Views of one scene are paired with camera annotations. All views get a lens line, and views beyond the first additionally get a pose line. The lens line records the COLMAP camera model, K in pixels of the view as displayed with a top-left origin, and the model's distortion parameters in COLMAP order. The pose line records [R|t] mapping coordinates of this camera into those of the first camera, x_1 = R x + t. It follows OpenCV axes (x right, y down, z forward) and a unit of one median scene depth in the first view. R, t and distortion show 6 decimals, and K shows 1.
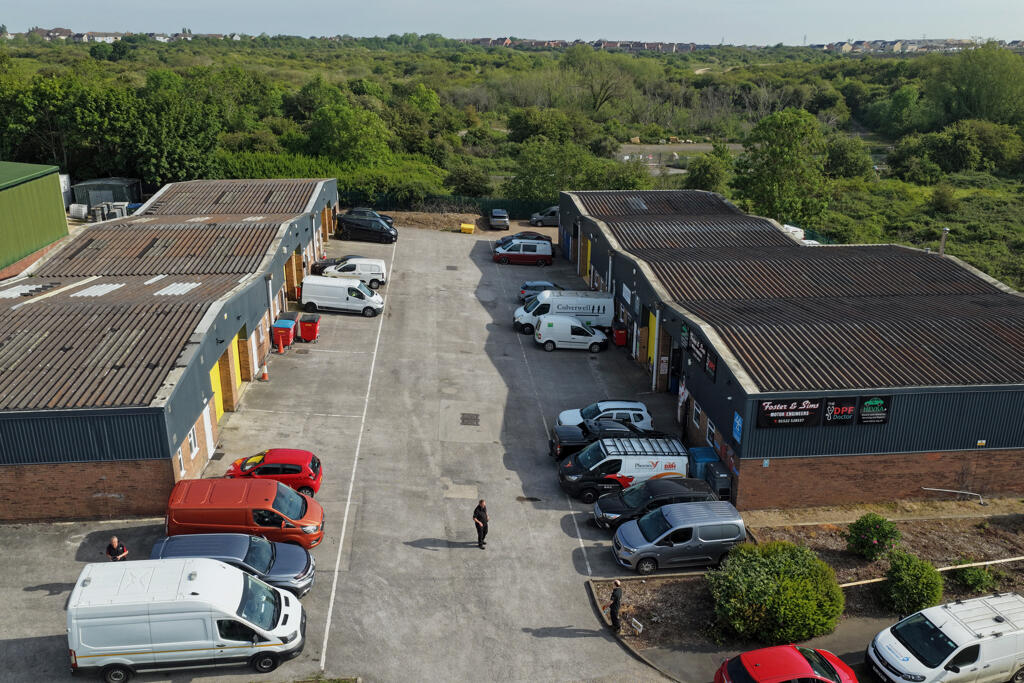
lens RADIAL K [[849.9, 0, 511.9], [0, 849.9, 338.1], [0, 0, 1]] dist [-0.013479, 0.044245]
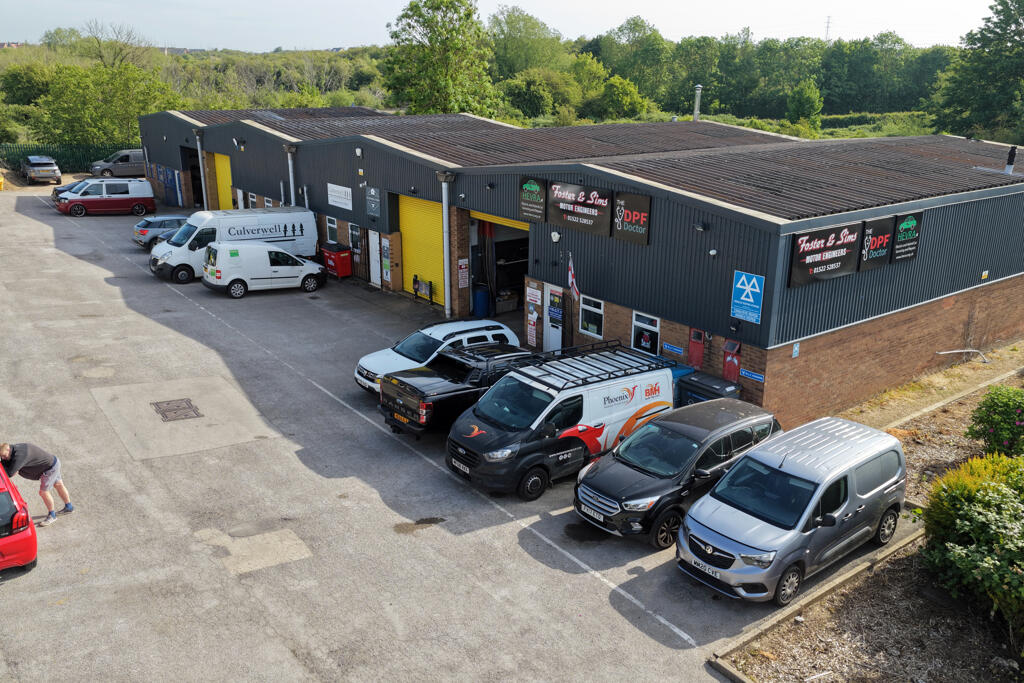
lens RADIAL K [[849.9, 0, 511.3], [0, 849.9, 338.7], [0, 0, 1]] dist [-0.013479, 0.044245]
pose [[0.849273, -0.159163, 0.503392, -0.118430], [0.167040, 0.985500, 0.029784, 0.069630], [-0.500833, 0.058792, 0.863545, 0.462004]]
